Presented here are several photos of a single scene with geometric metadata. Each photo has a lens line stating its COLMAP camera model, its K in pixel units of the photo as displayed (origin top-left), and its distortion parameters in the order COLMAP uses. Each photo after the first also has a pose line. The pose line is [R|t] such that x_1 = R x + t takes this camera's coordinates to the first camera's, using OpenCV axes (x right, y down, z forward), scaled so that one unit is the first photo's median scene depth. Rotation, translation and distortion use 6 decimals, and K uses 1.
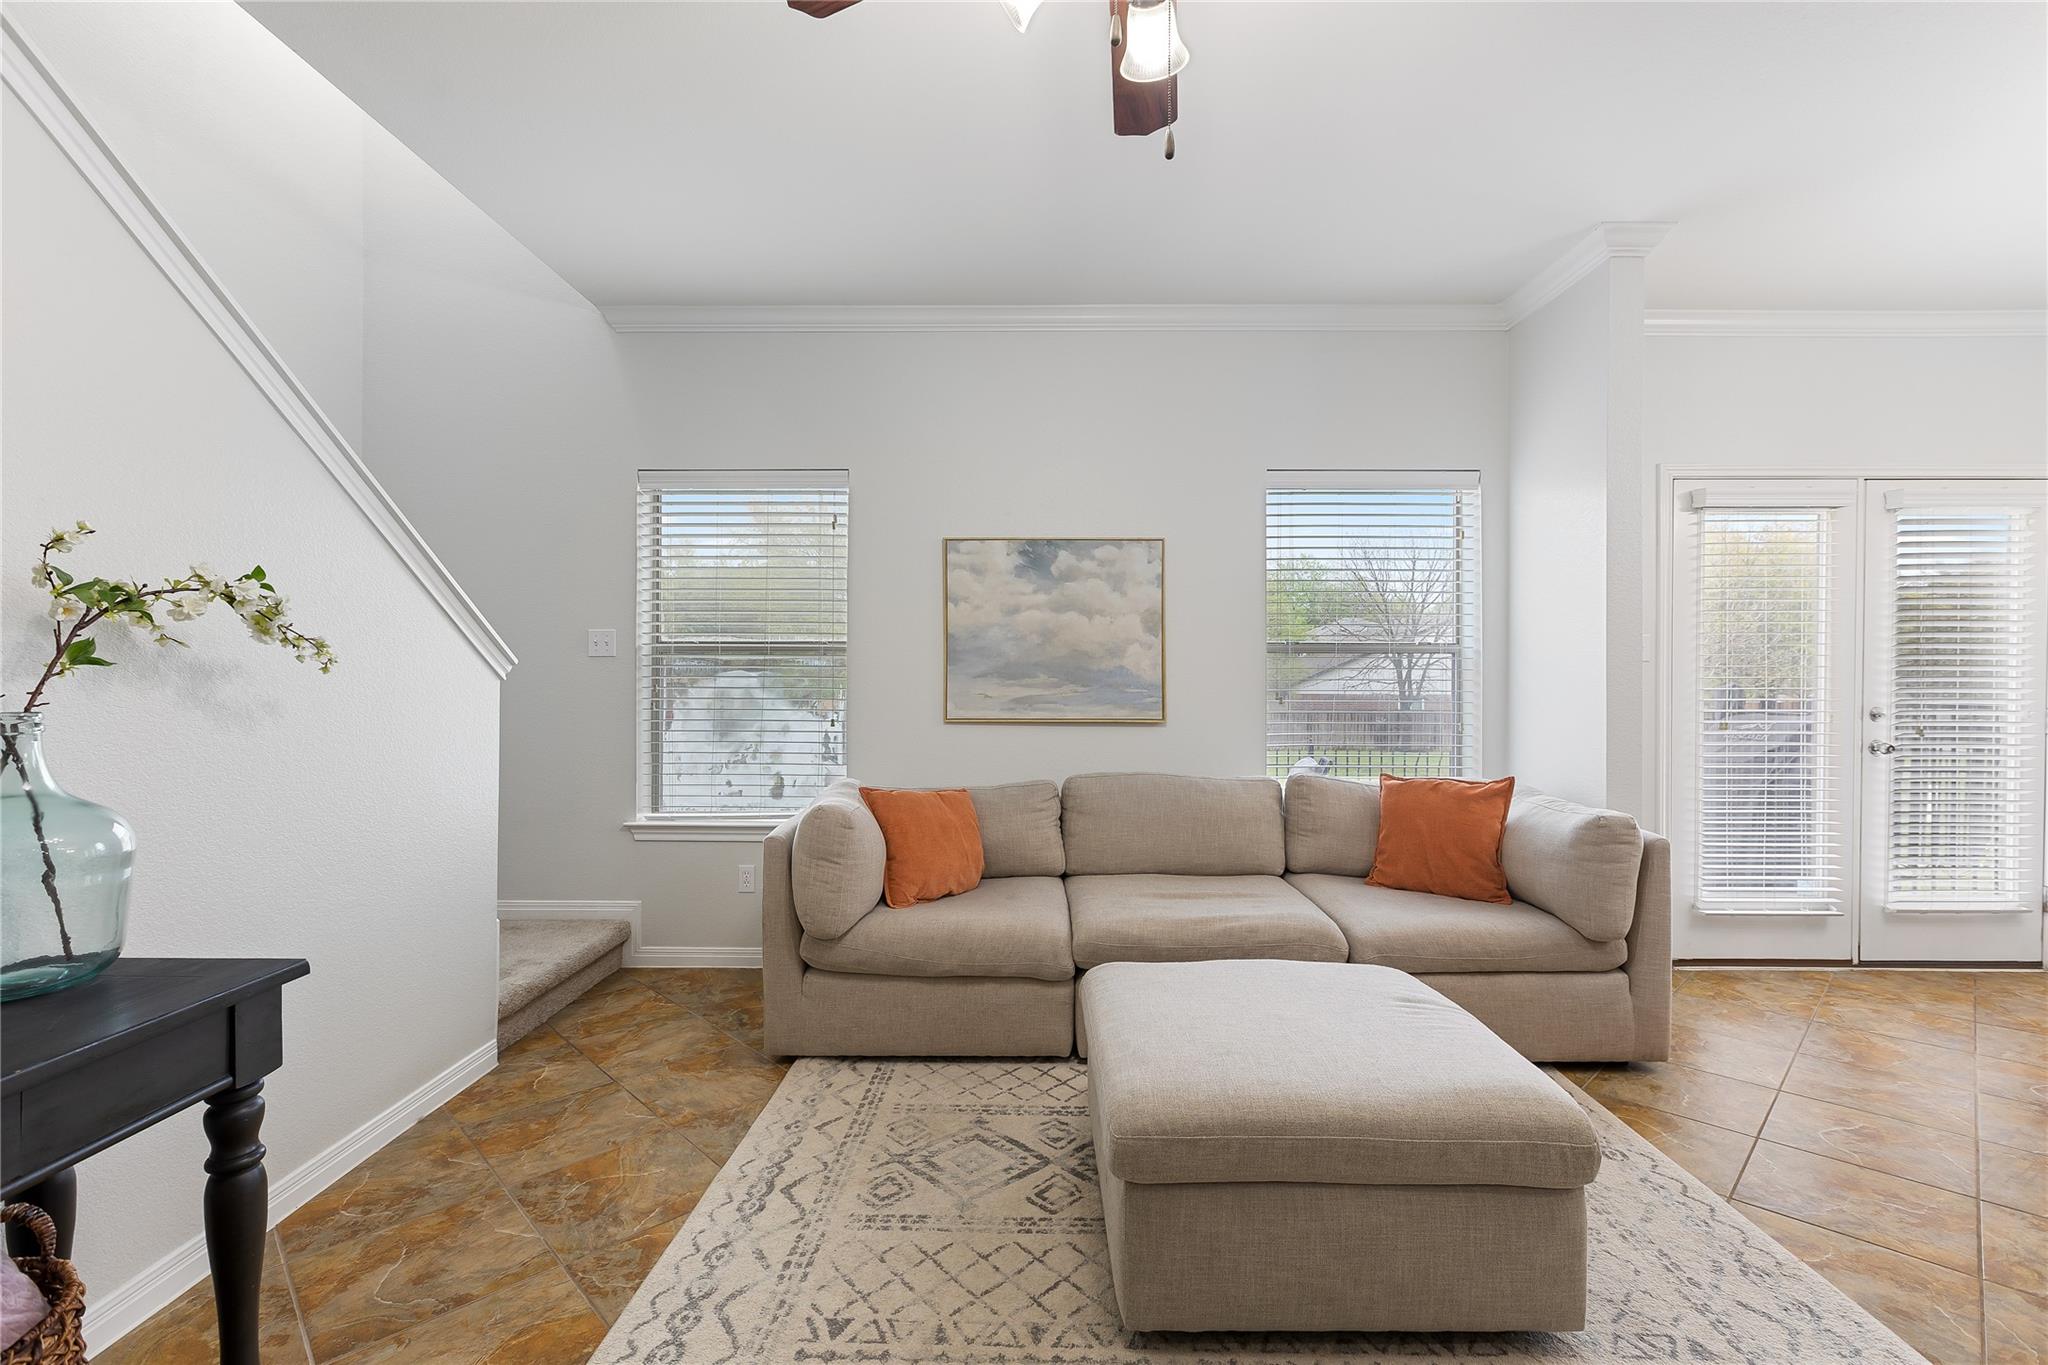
lens RADIAL K [[924.1, 0, 1023.7], [0, 924.1, 683.9], [0, 0, 1]] dist [0.001693, -0.000831]
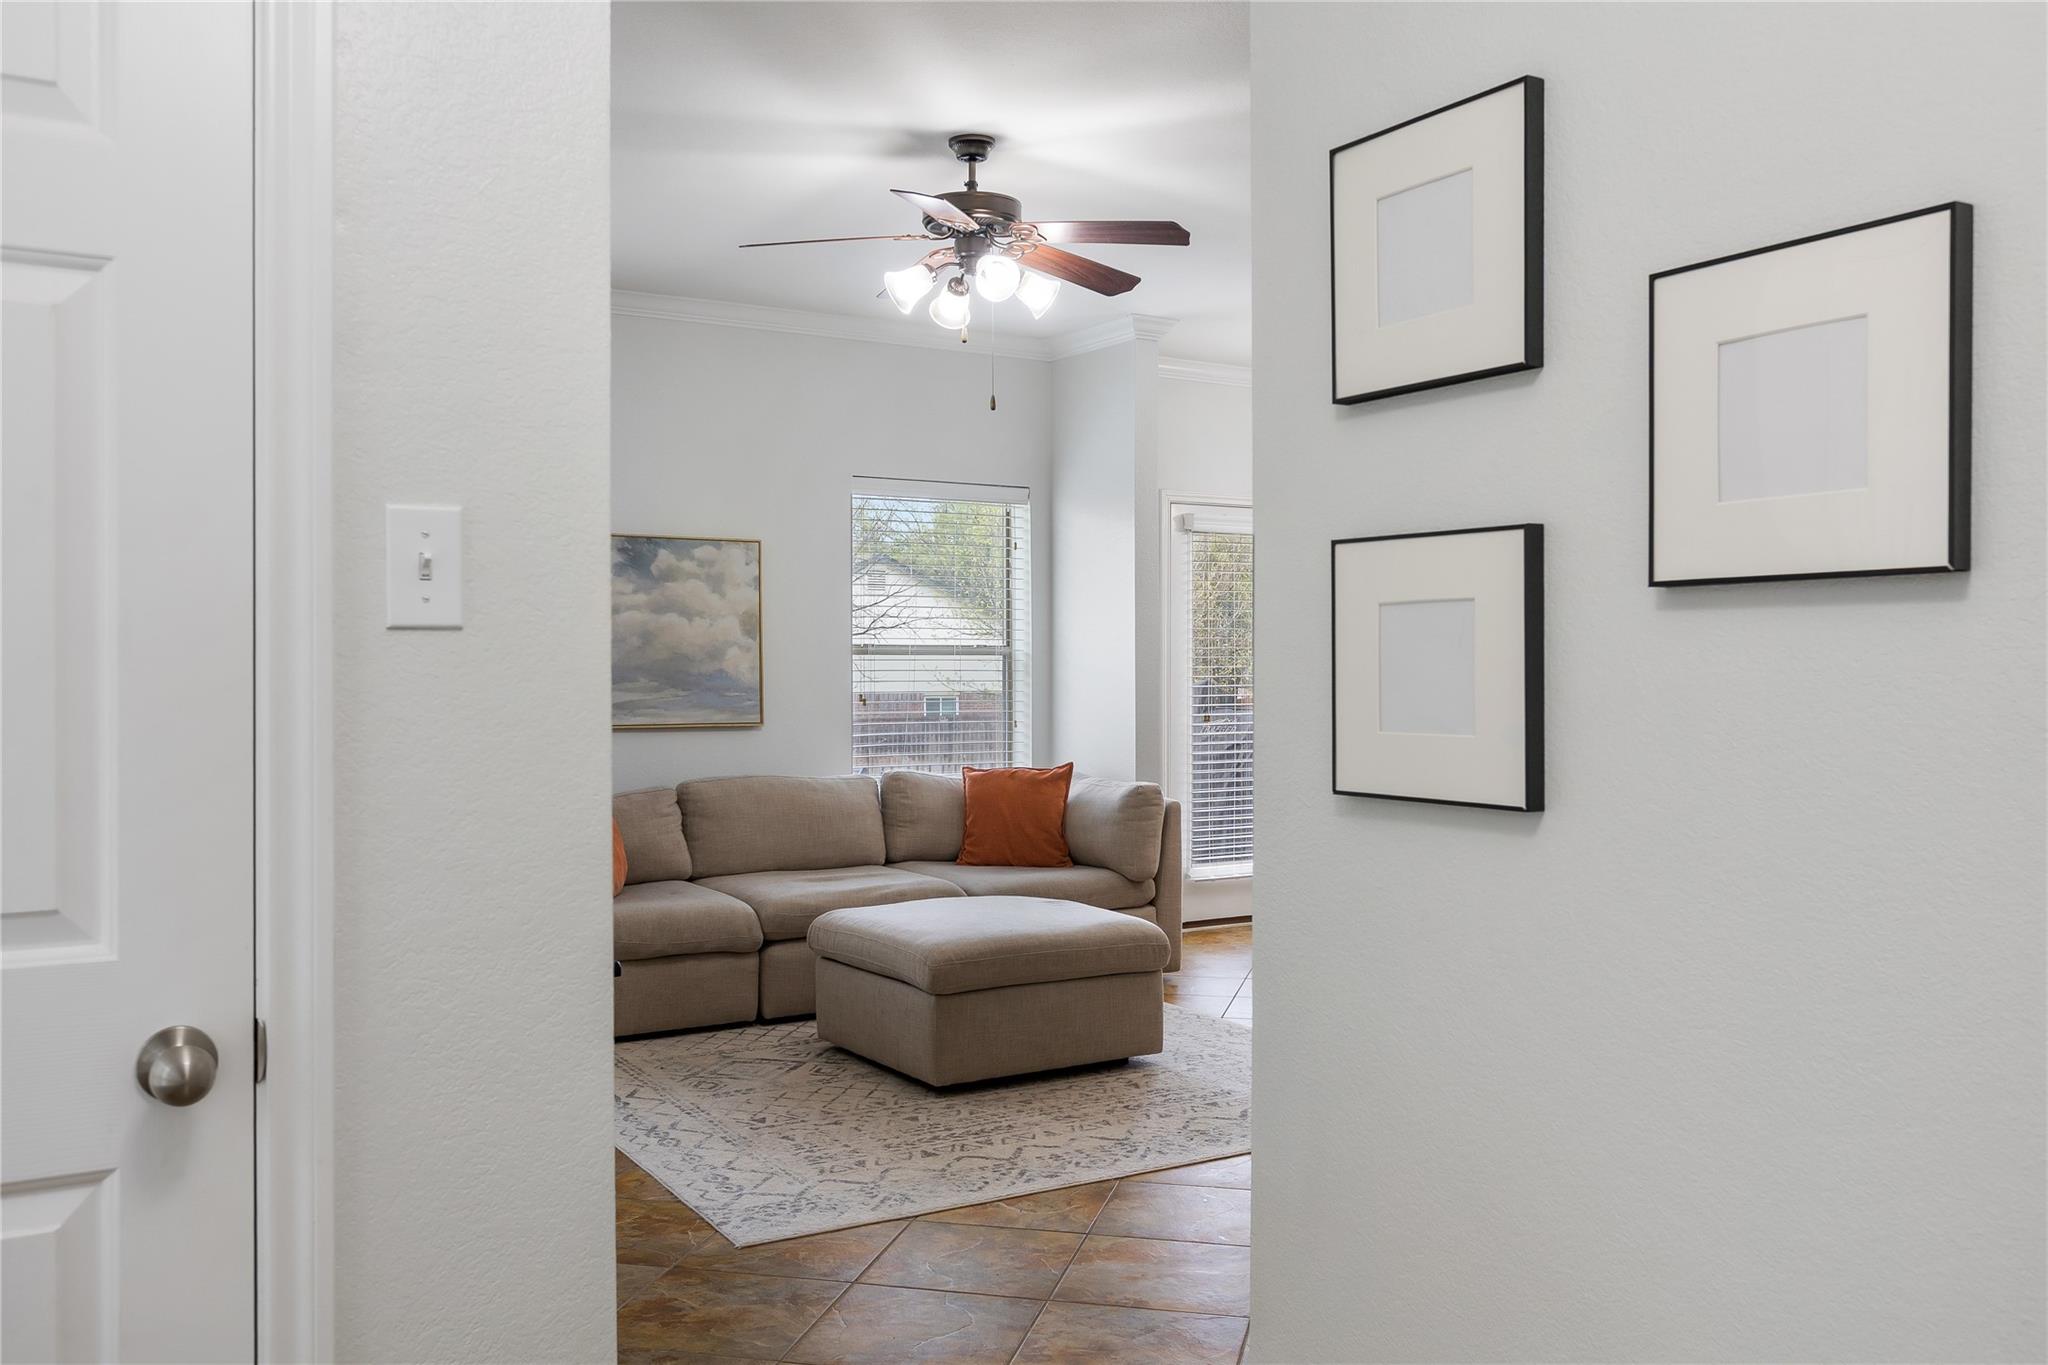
lens RADIAL K [[1709.4, 0, 1021.8], [0, 1709.4, 670.1], [0, 0, 1]] dist [-0.006229, -0.000973]
pose [[0.848550, -0.003967, 0.529100, -0.698826], [0.005718, 0.999982, -0.001673, -0.016073], [-0.529084, 0.004445, 0.848558, -0.848258]]
